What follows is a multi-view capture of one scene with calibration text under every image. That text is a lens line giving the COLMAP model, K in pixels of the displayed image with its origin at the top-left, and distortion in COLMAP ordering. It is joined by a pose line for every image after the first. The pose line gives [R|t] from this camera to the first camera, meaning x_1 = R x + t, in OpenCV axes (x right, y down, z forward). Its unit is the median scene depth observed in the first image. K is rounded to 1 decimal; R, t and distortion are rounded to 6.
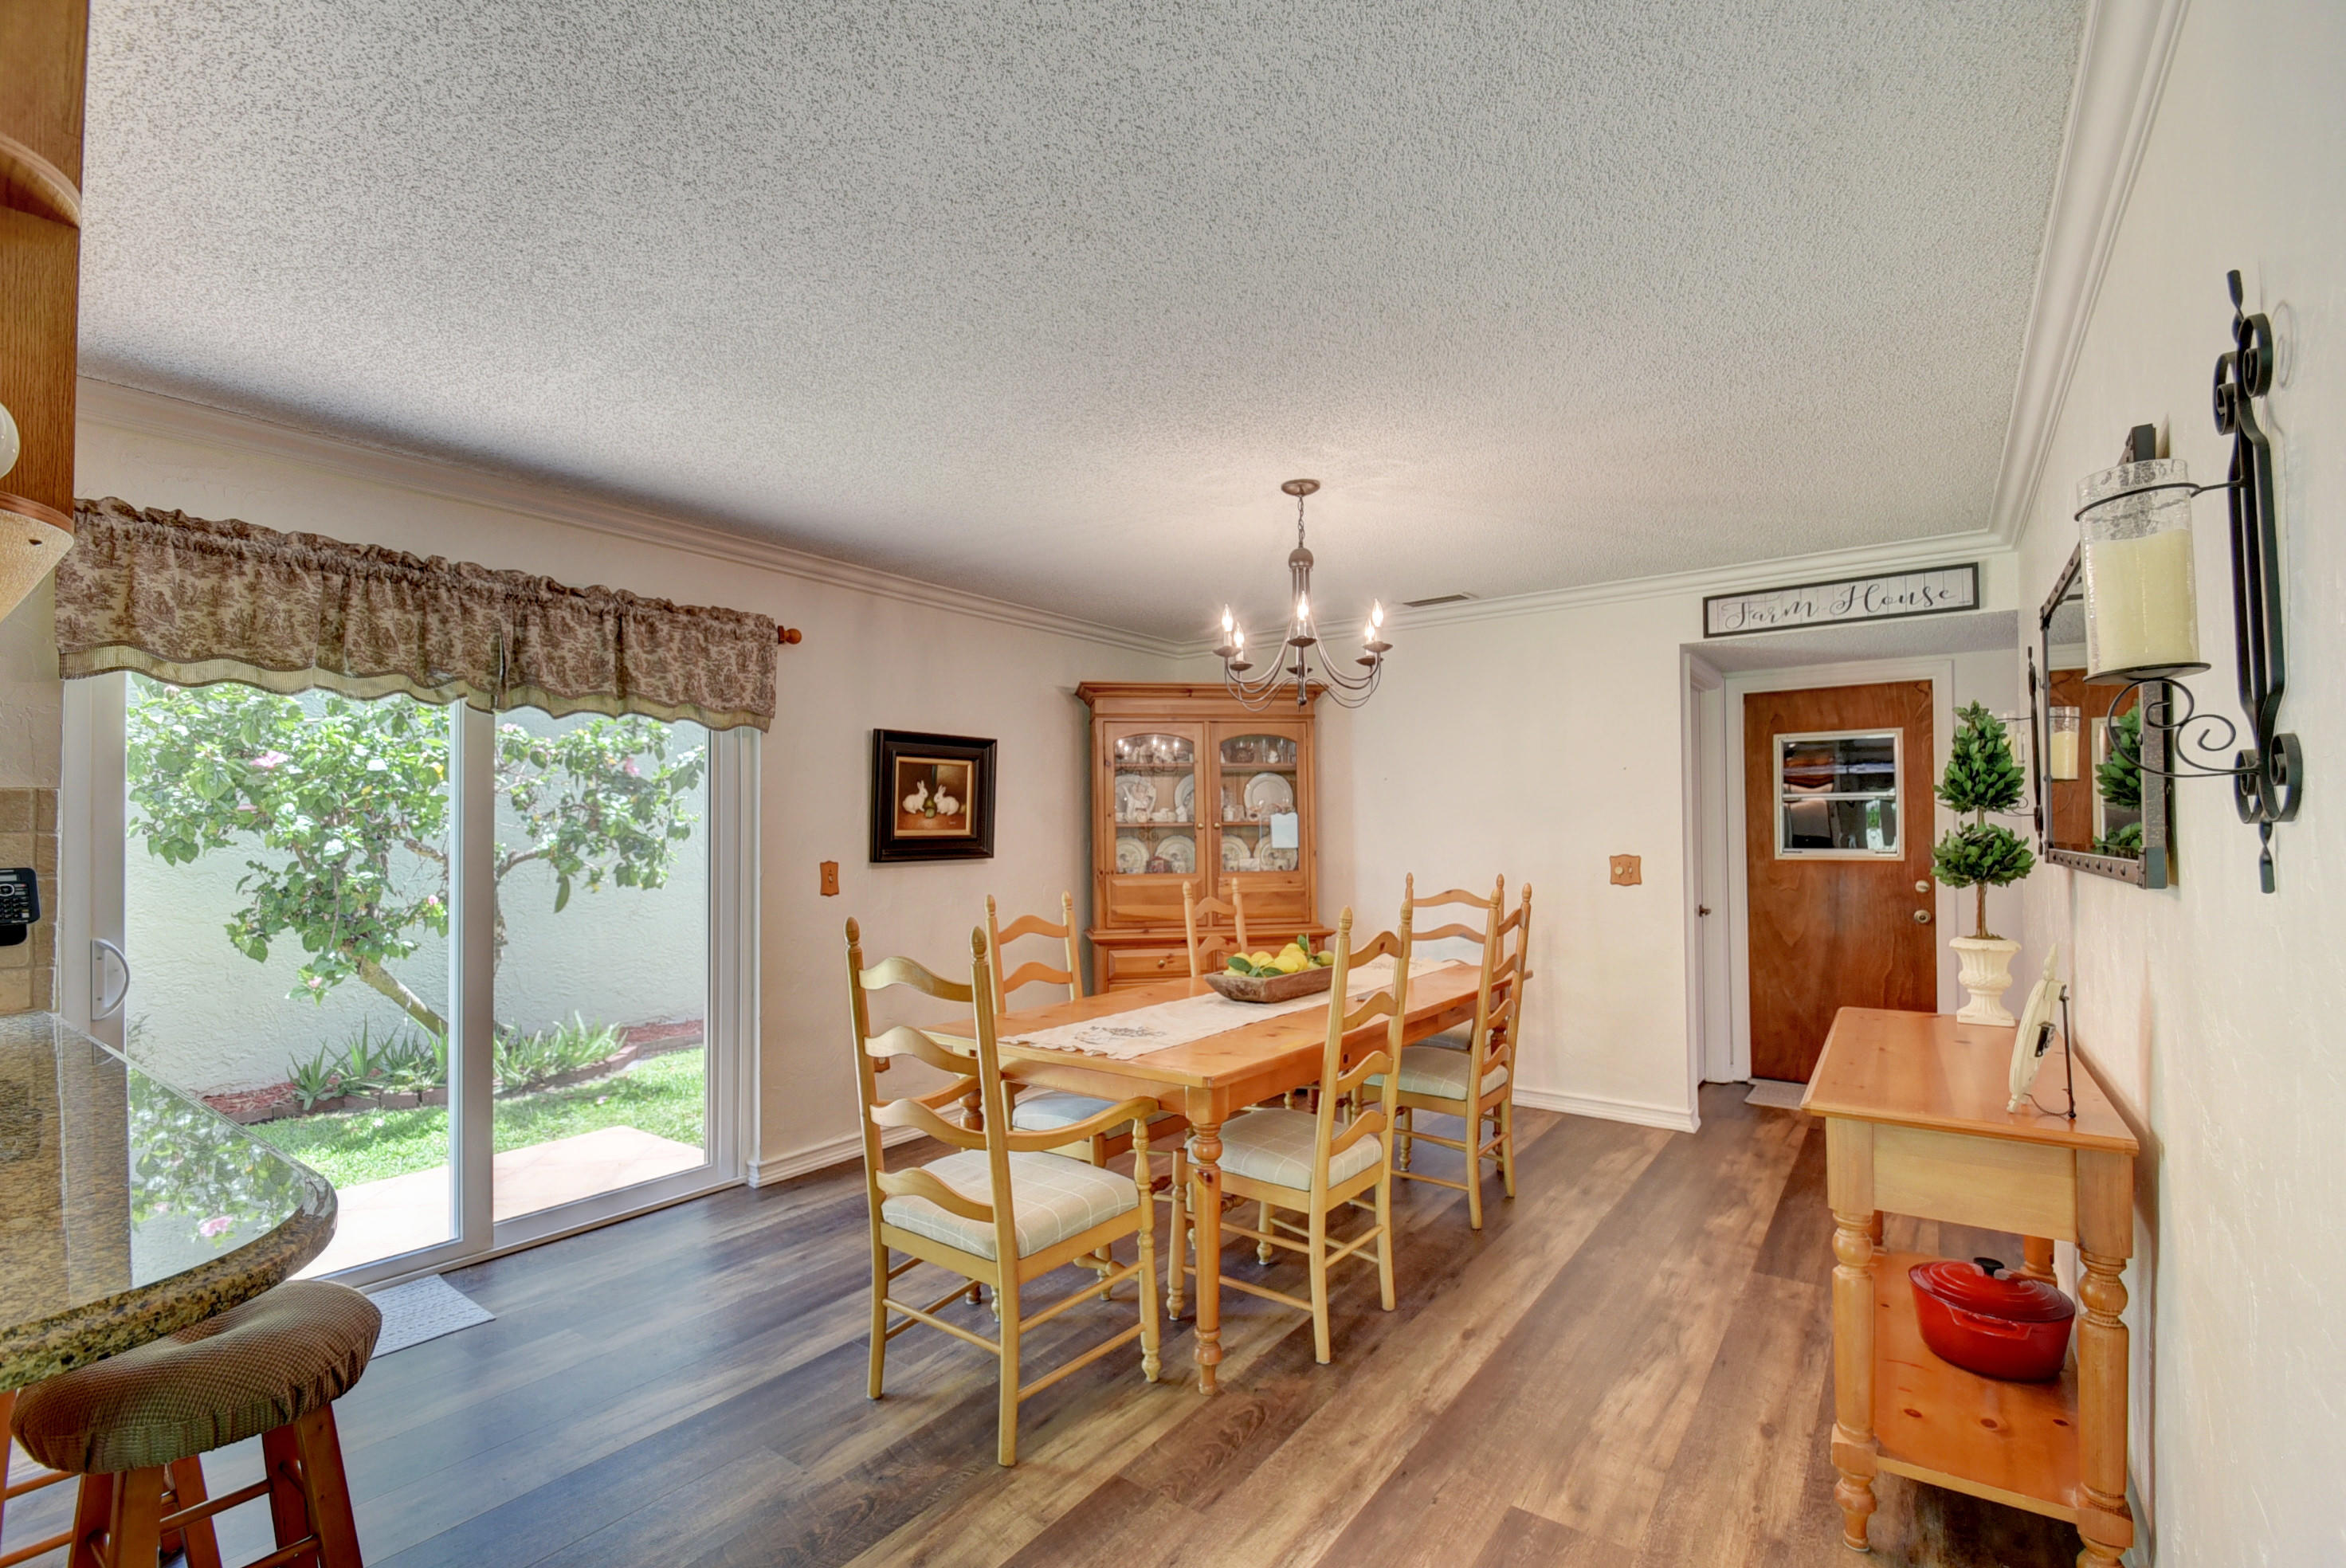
lens RADIAL K [[1031.5, 0, 1173.5], [0, 1031.5, 820.9], [0, 0, 1]] dist [0.011160, -0.017501]
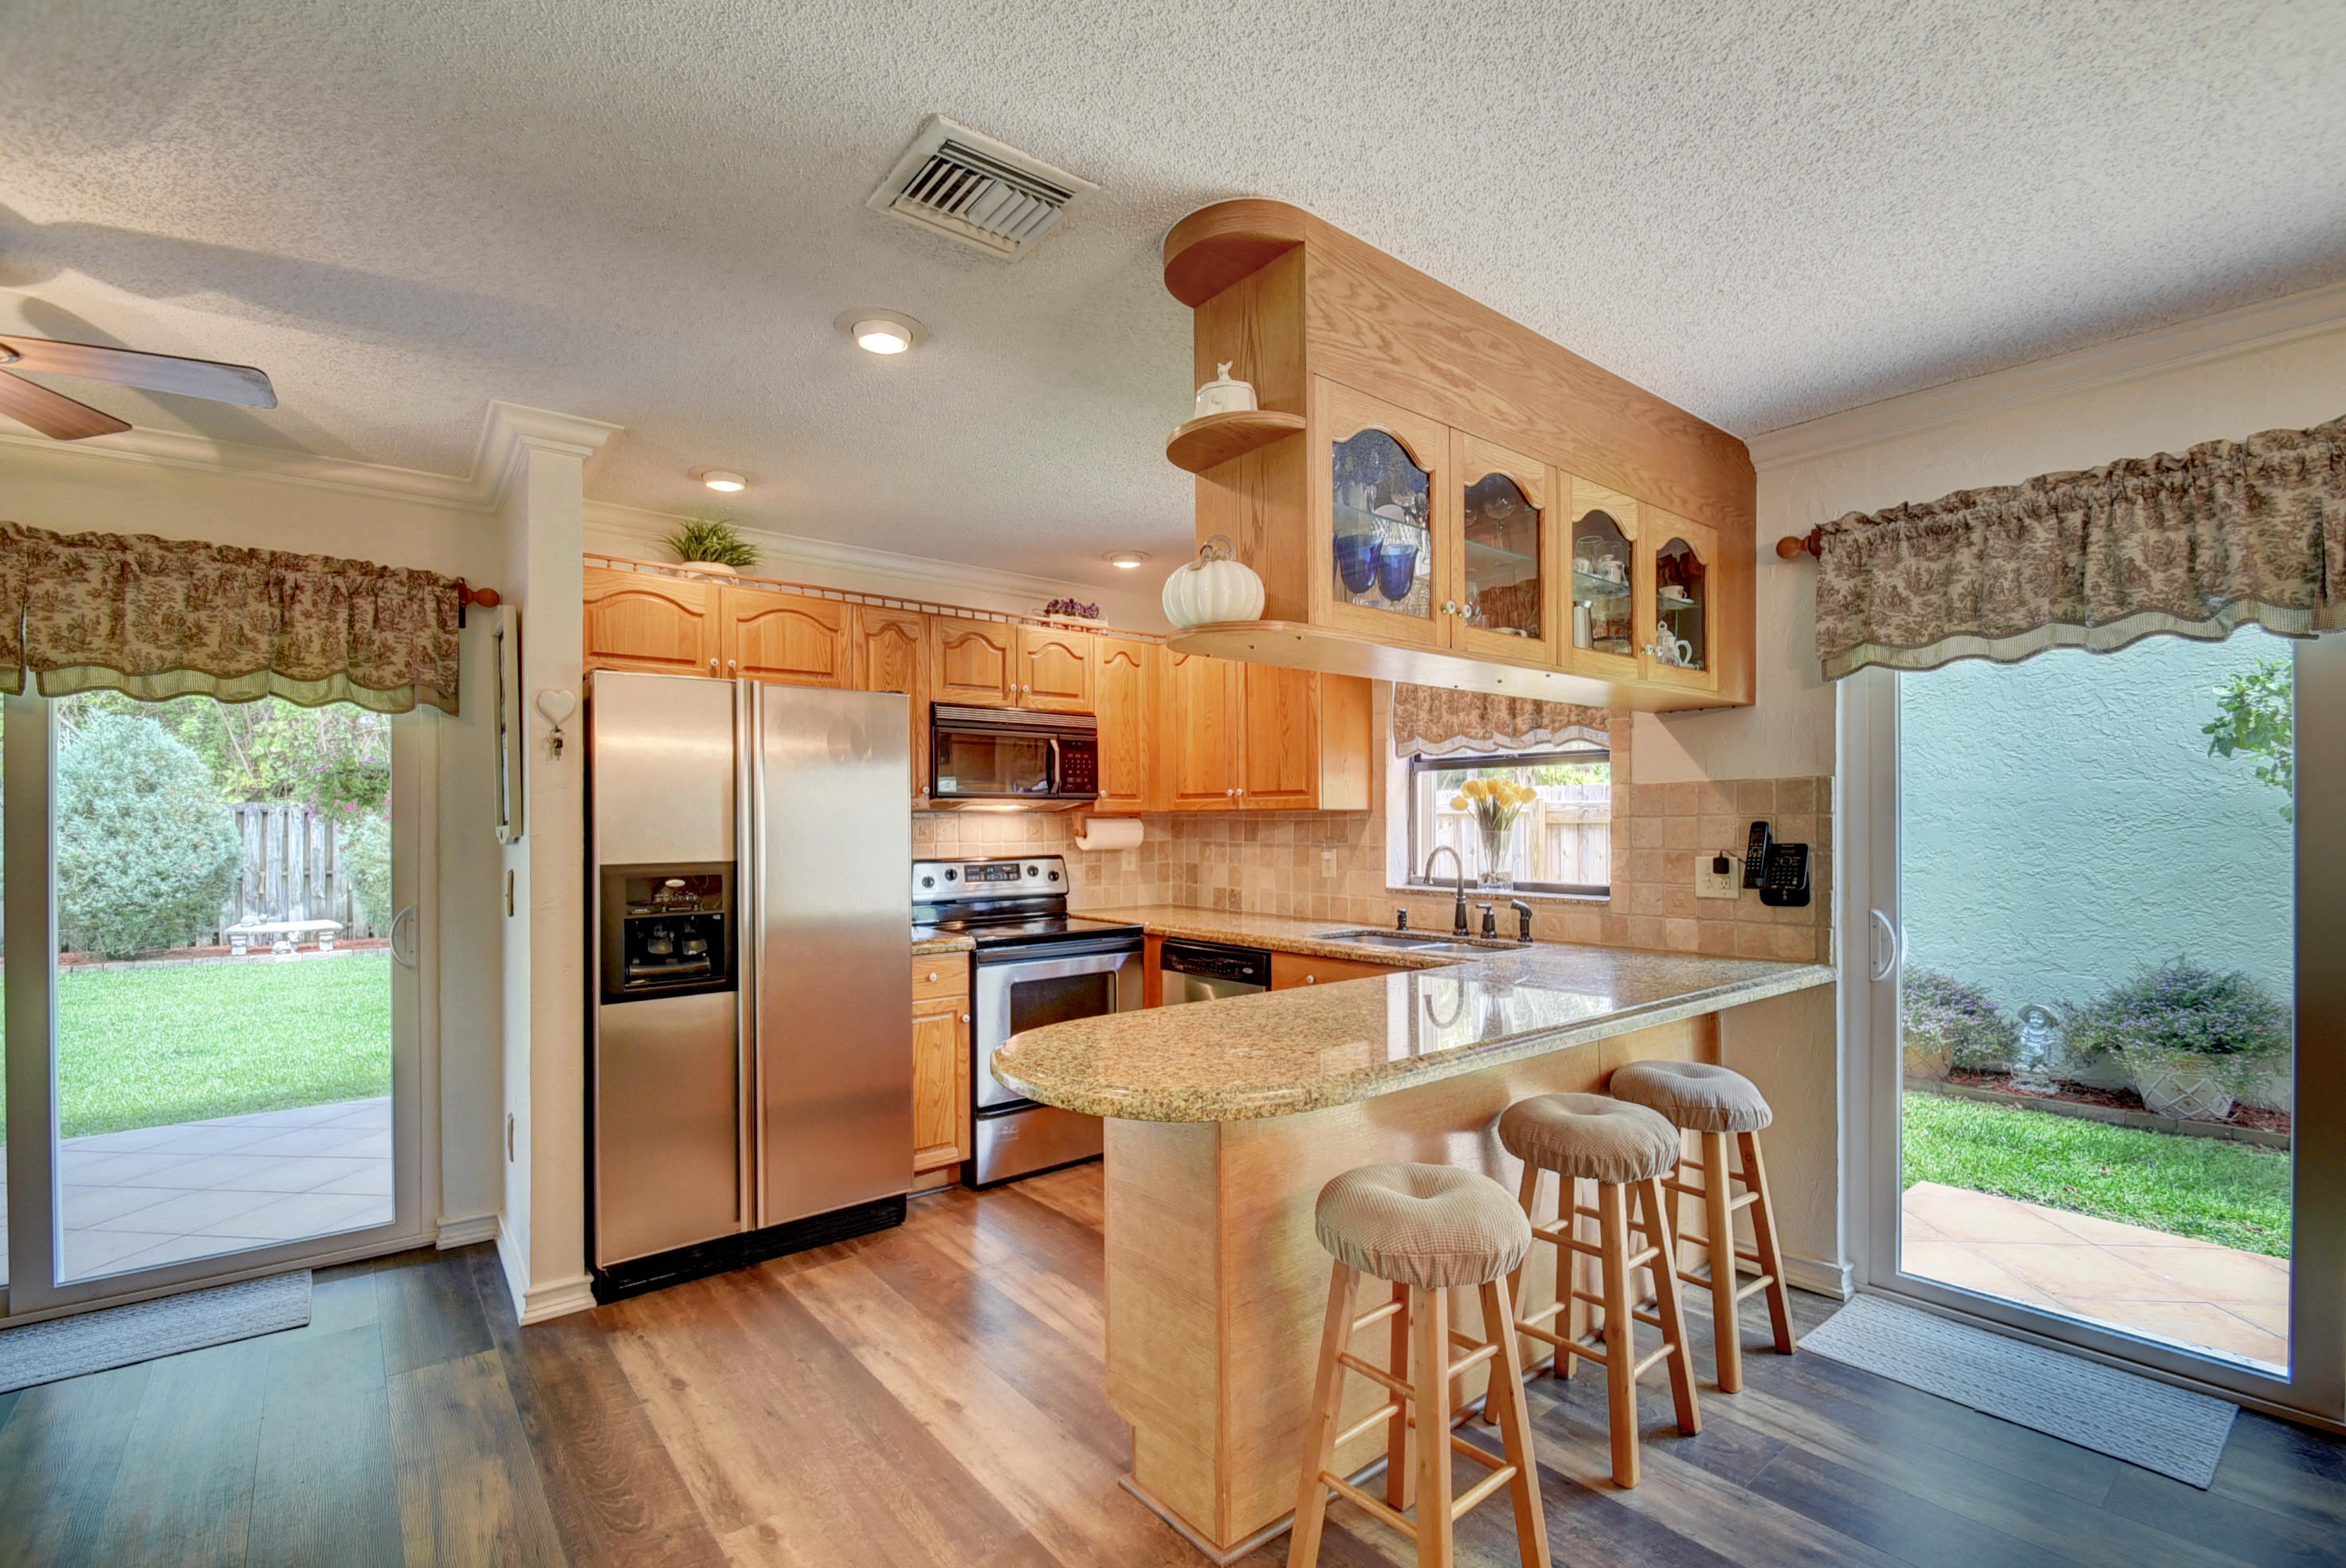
lens RADIAL K [[1025.3, 0, 1175.9], [0, 1025.3, 817.4], [0, 0, 1]] dist [0.010360, -0.015944]
pose [[-0.249821, 0.004517, -0.968281, 0.170183], [0.016422, 0.999865, 0.000427, 0.002103], [0.968153, -0.015794, -0.249862, 0.417506]]
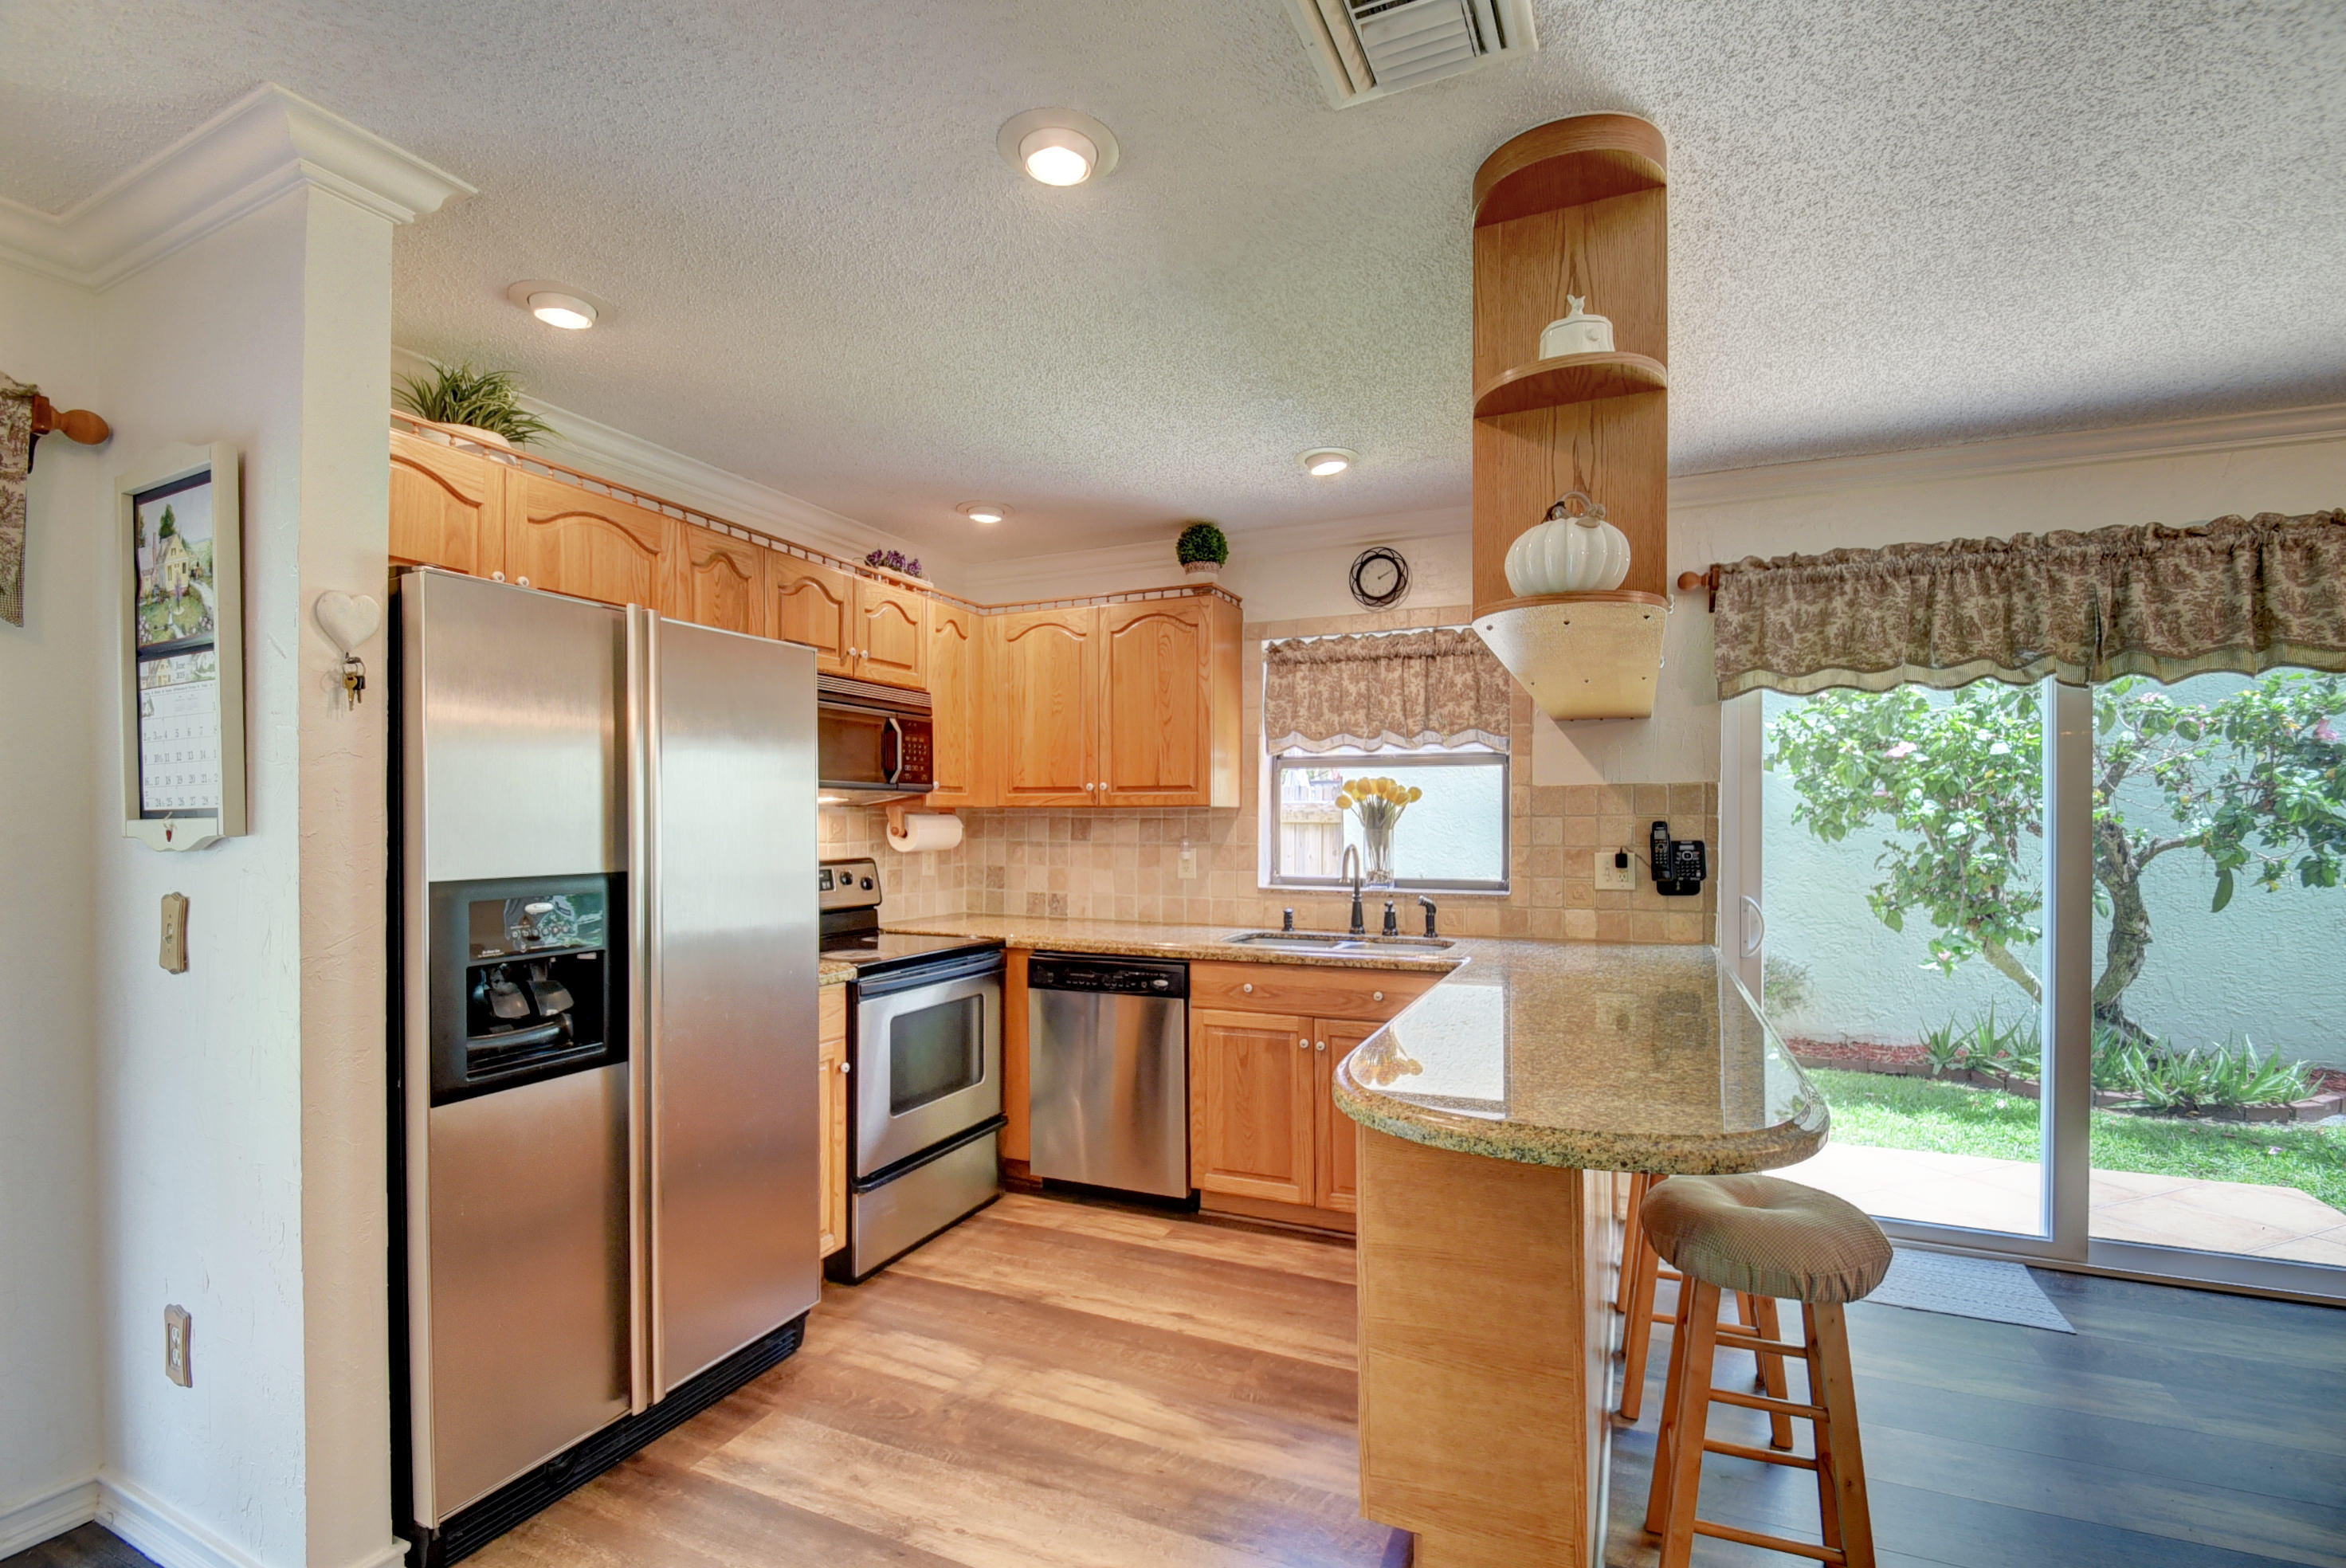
lens RADIAL K [[1025.3, 0, 1175.9], [0, 1025.3, 817.4], [0, 0, 1]] dist [0.010360, -0.015944]
pose [[0.210614, 0.004784, -0.977558, 0.061948], [0.007685, 0.999949, 0.006549, 0.000431], [0.977539, -0.008891, 0.210567, 0.008063]]
